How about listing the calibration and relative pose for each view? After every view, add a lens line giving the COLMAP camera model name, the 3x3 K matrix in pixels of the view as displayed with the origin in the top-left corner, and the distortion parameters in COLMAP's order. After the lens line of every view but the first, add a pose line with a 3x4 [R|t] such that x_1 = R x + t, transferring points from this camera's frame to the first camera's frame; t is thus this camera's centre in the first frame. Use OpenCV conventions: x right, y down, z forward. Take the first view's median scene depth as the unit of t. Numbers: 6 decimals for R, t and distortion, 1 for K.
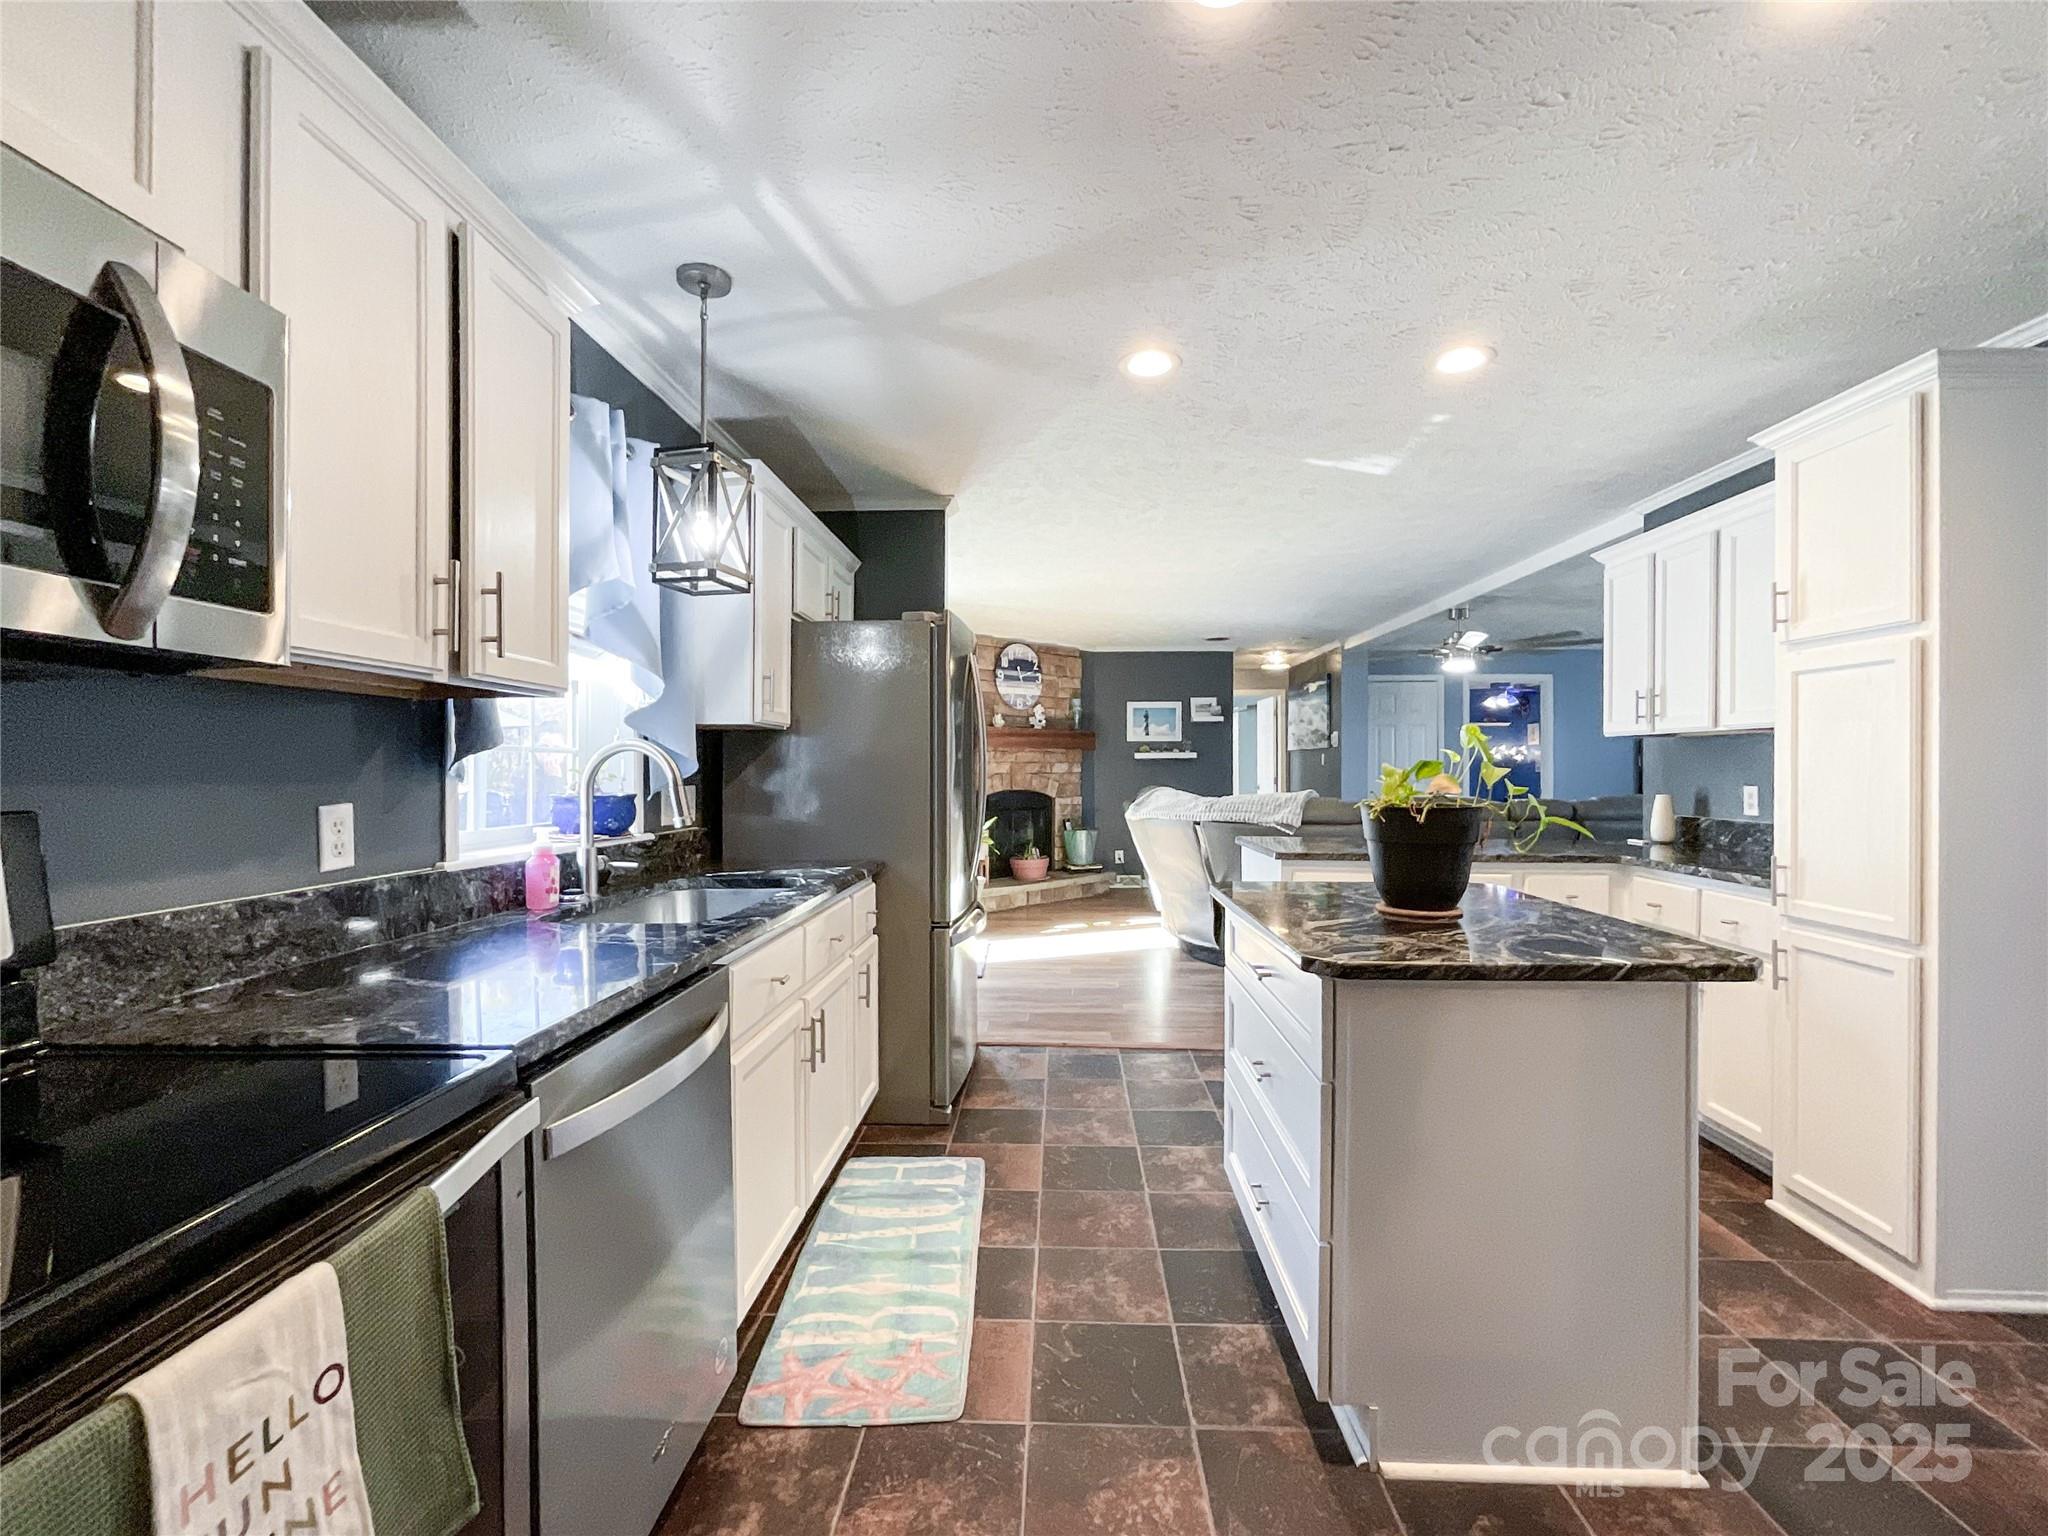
lens RADIAL K [[858.7, 0, 1019.7], [0, 858.7, 769.1], [0, 0, 1]] dist [-0.022649, 0.007311]
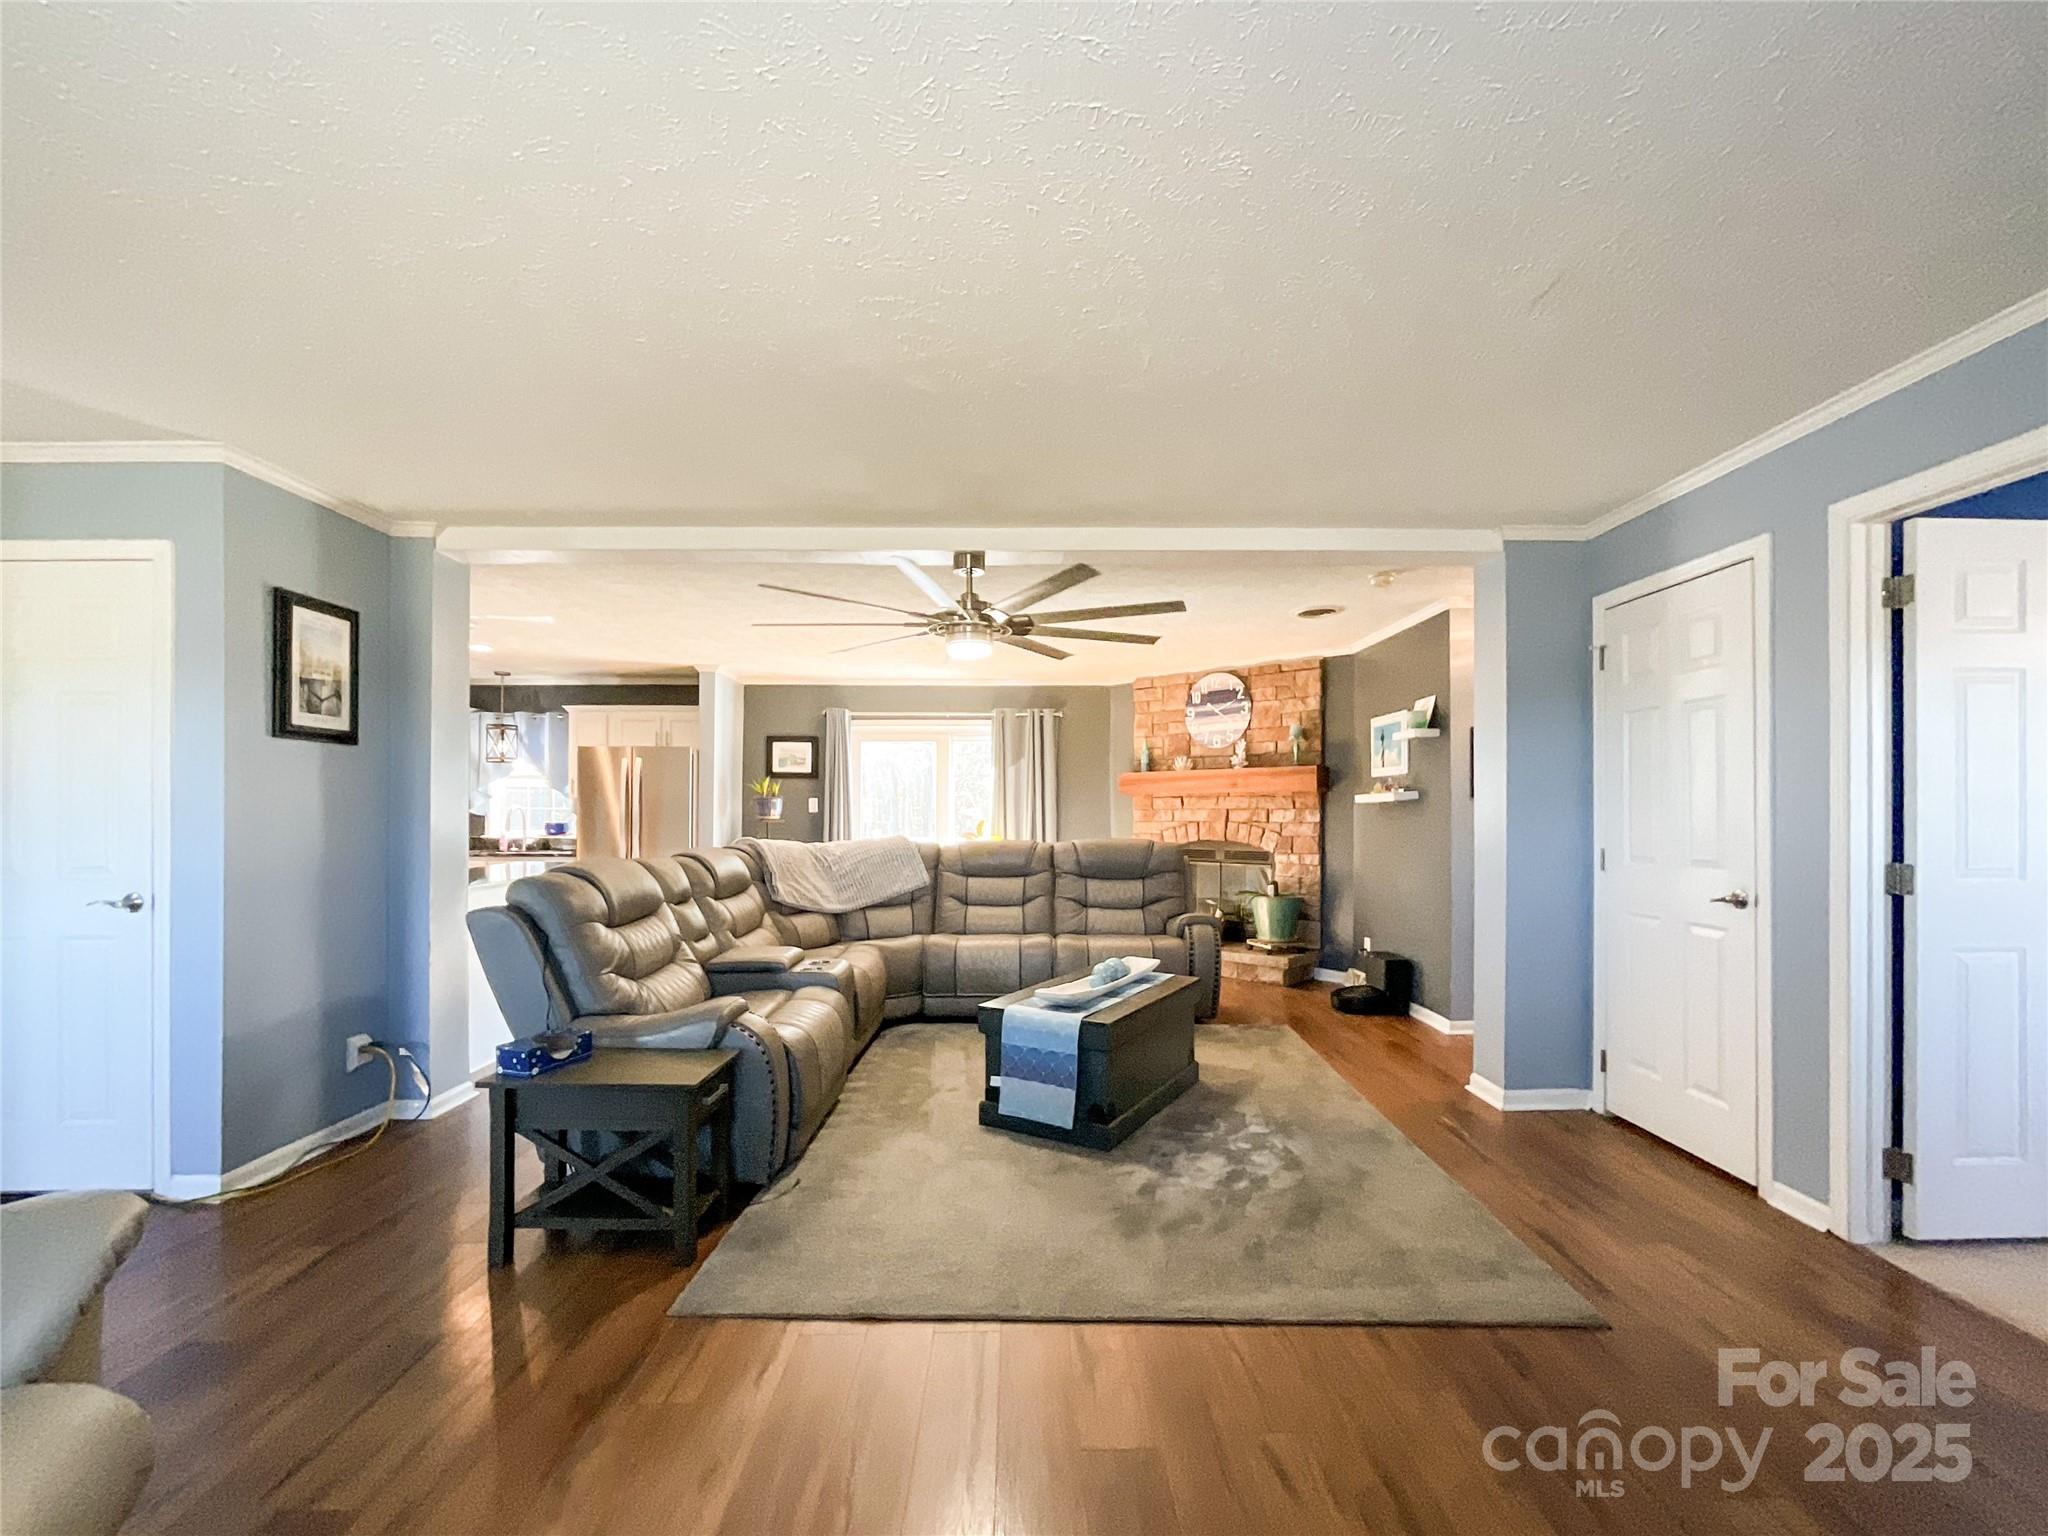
lens RADIAL K [[858.7, 0, 1042.8], [0, 858.7, 805.2], [0, 0, 1]] dist [-0.022649, 0.007311]
pose [[0.078568, -0.007971, -0.996877, 2.596165], [-0.003189, 0.999961, -0.008247, -0.014371], [0.996904, 0.003827, 0.078540, 2.329904]]
